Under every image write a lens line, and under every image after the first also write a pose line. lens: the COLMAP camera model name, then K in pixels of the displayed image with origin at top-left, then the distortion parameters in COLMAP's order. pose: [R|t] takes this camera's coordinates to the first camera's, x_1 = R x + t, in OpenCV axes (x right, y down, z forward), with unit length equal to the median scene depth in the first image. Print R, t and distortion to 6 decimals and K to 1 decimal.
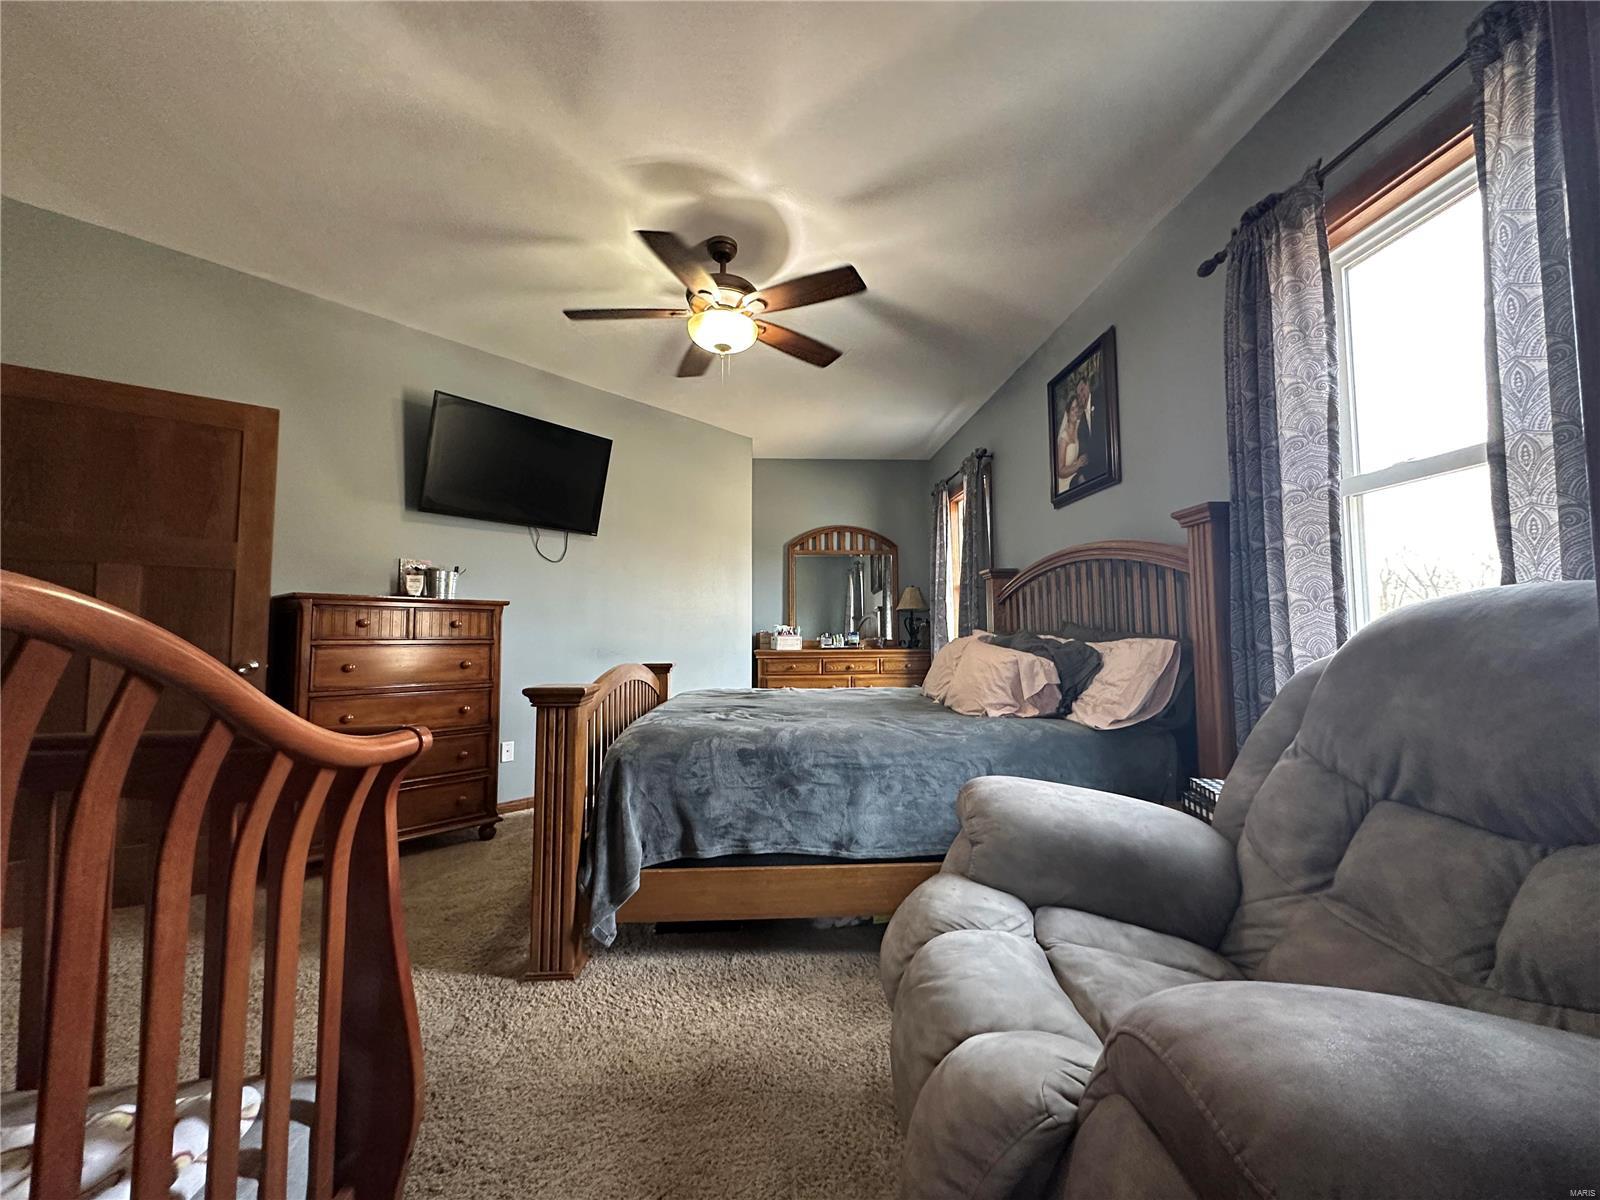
lens RADIAL K [[638.5, 0, 799.4], [0, 638.5, 598.3], [0, 0, 1]] dist [-0.002268, 0.000888]
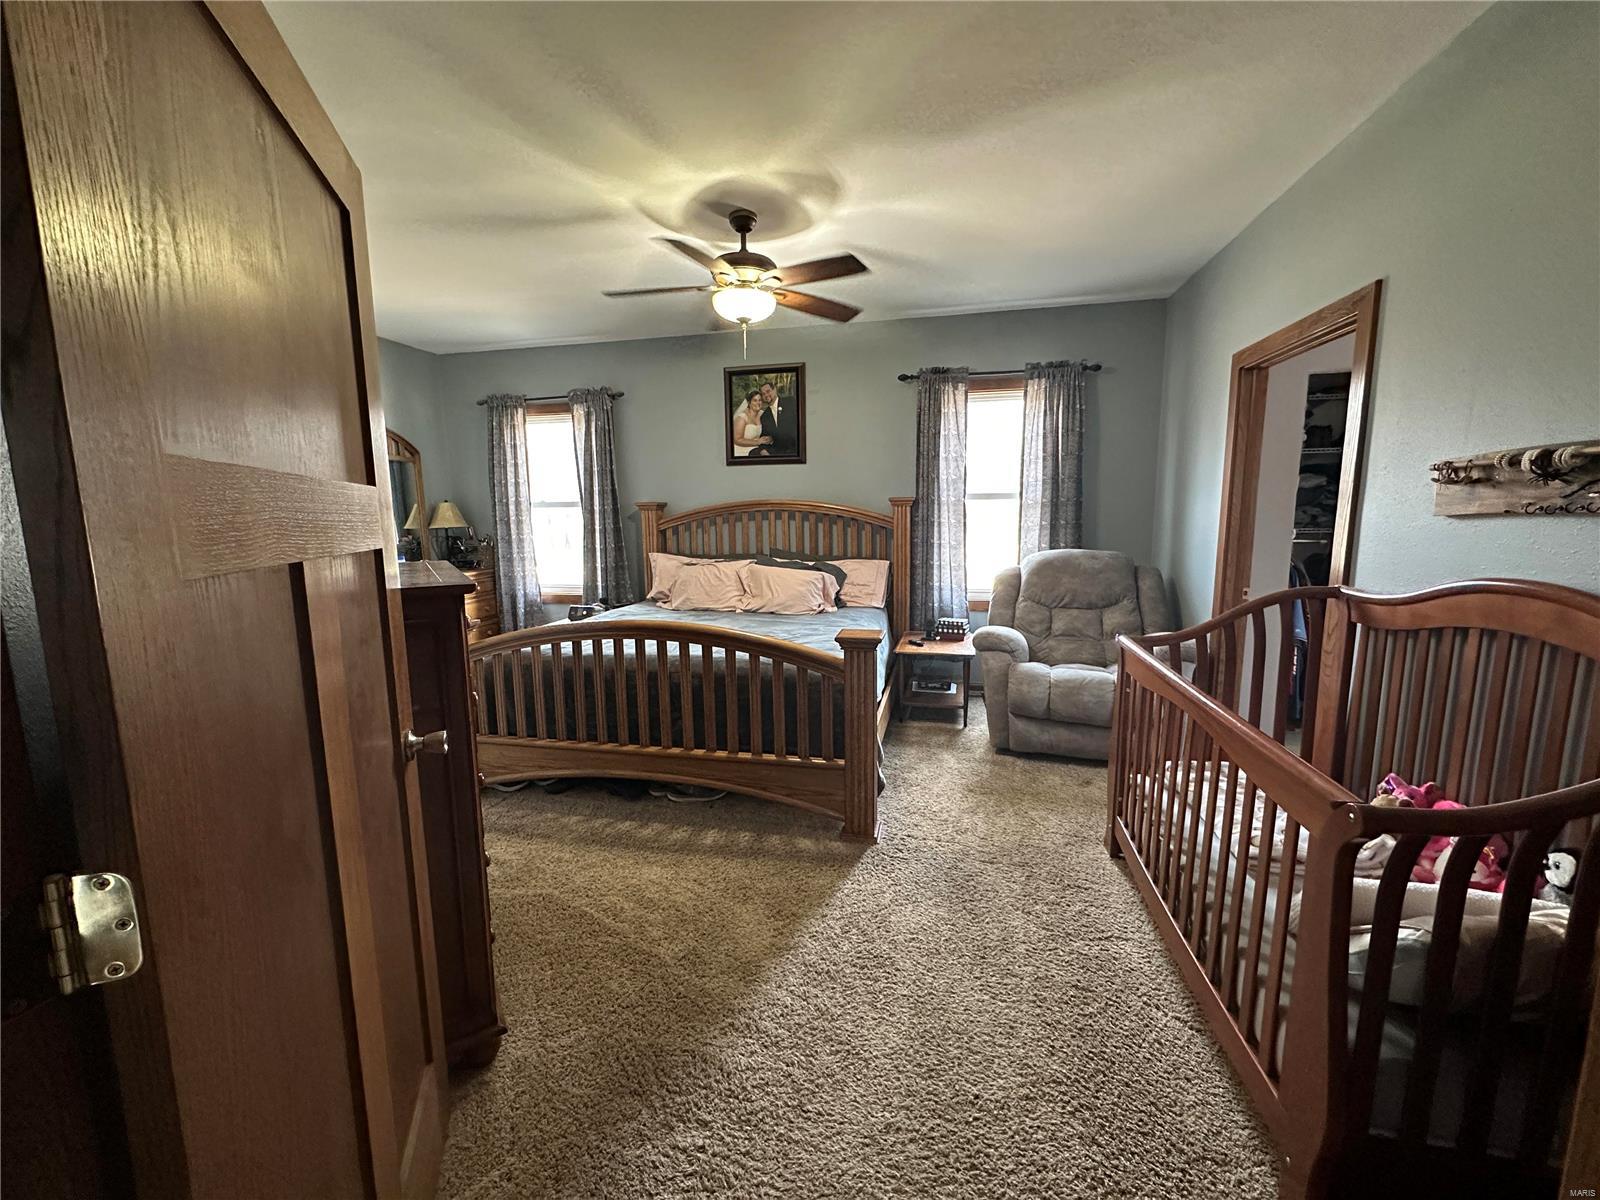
lens RADIAL K [[638.5, 0, 799.4], [0, 638.5, 598.3], [0, 0, 1]] dist [-0.002268, 0.000888]
pose [[0.267918, -0.136992, 0.953652, -1.193933], [-0.044582, 0.987016, 0.154309, -0.097326], [-0.962410, -0.083858, 0.258332, 0.588848]]
